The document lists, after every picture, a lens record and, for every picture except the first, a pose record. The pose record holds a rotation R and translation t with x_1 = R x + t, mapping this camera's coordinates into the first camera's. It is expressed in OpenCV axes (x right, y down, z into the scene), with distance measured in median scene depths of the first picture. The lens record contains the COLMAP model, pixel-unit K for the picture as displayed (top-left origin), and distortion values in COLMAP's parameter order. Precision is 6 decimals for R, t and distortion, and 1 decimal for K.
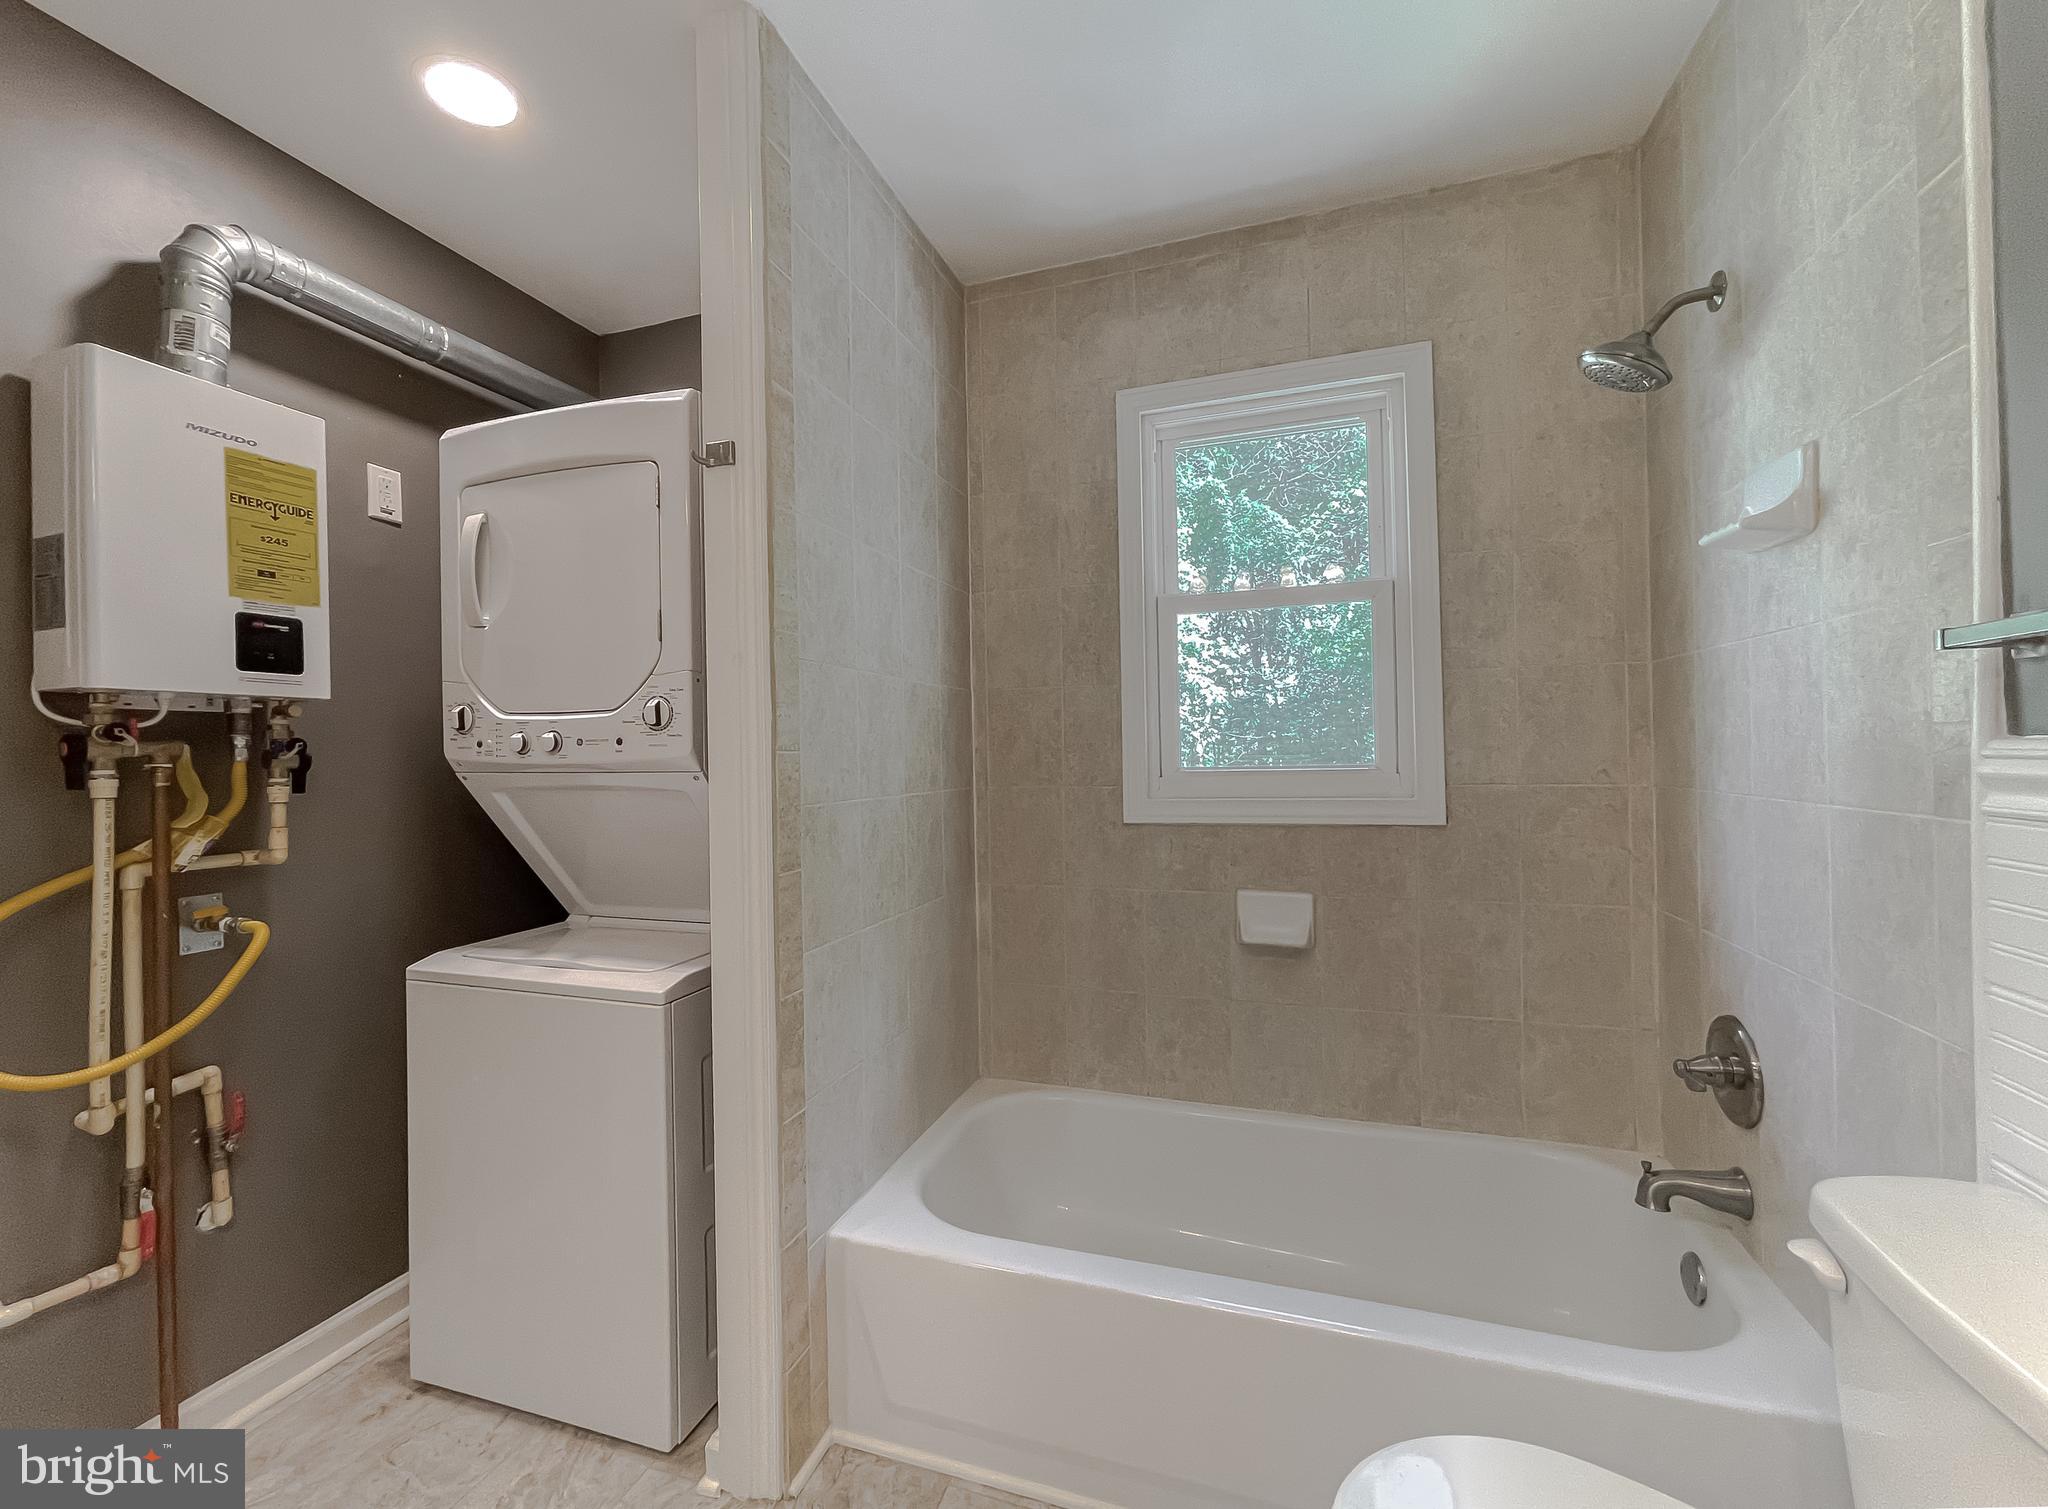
lens RADIAL K [[845.9, 0, 1020.9], [0, 845.9, 713.5], [0, 0, 1]] dist [0.001893, -0.000484]
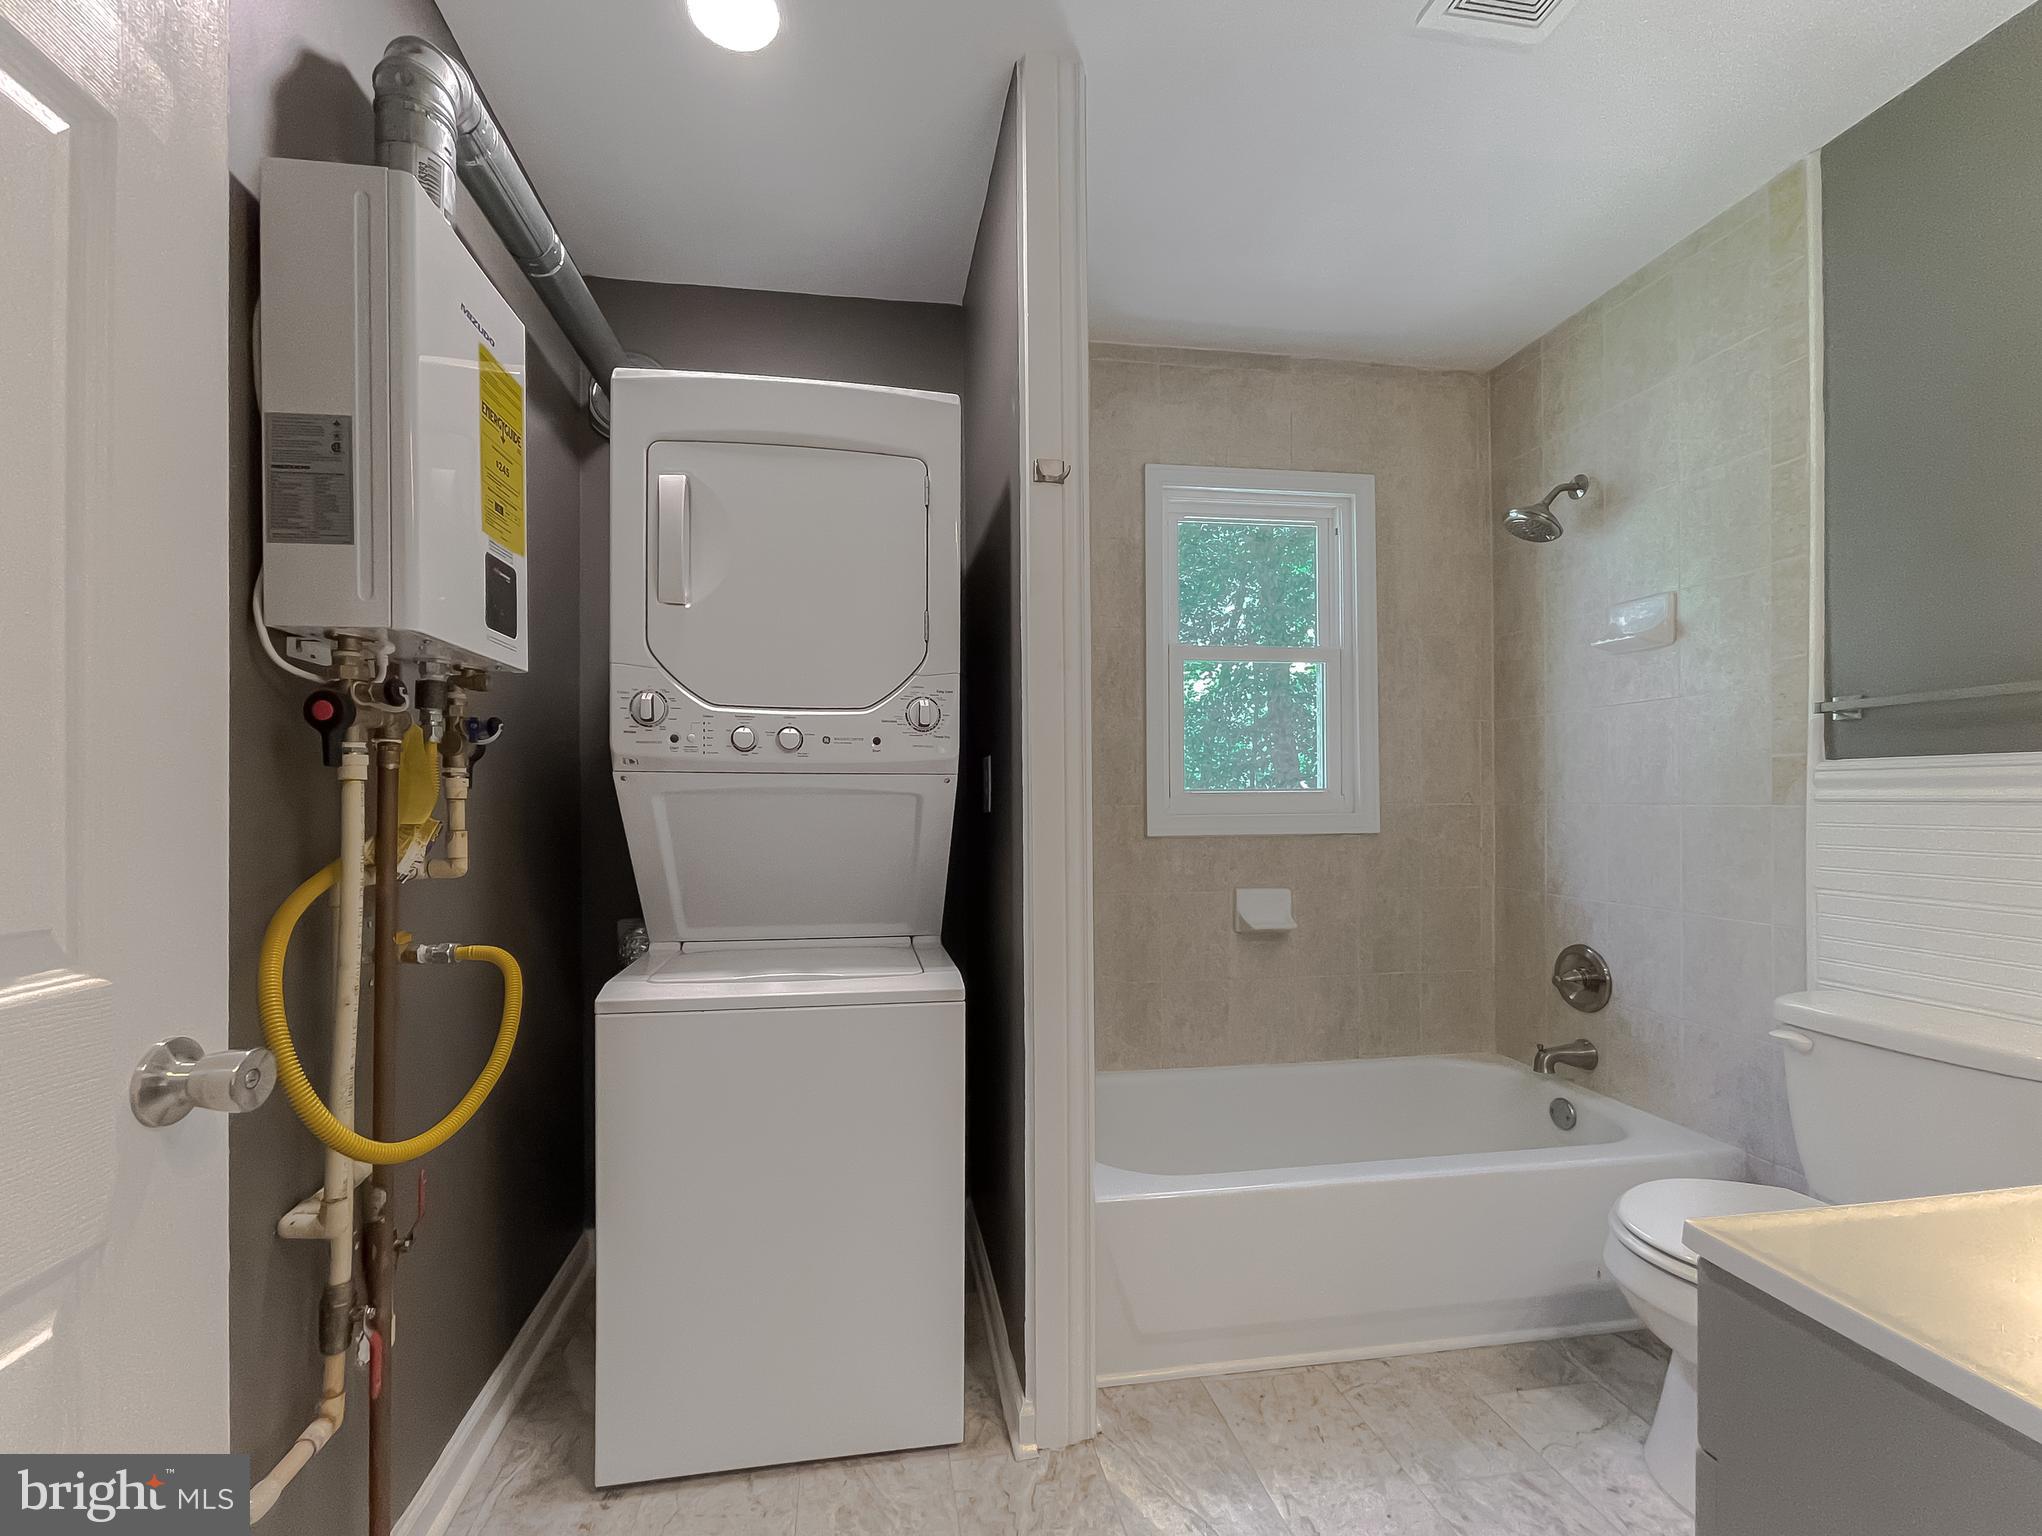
lens RADIAL K [[854.0, 0, 1011.1], [0, 854.0, 764.1], [0, 0, 1]] dist [0.000881, 0.000693]
pose [[0.888049, 0.032907, 0.458570, -0.805589], [-0.031307, 0.999448, -0.011092, 0.067316], [-0.458682, -0.004506, 0.888589, 0.064556]]
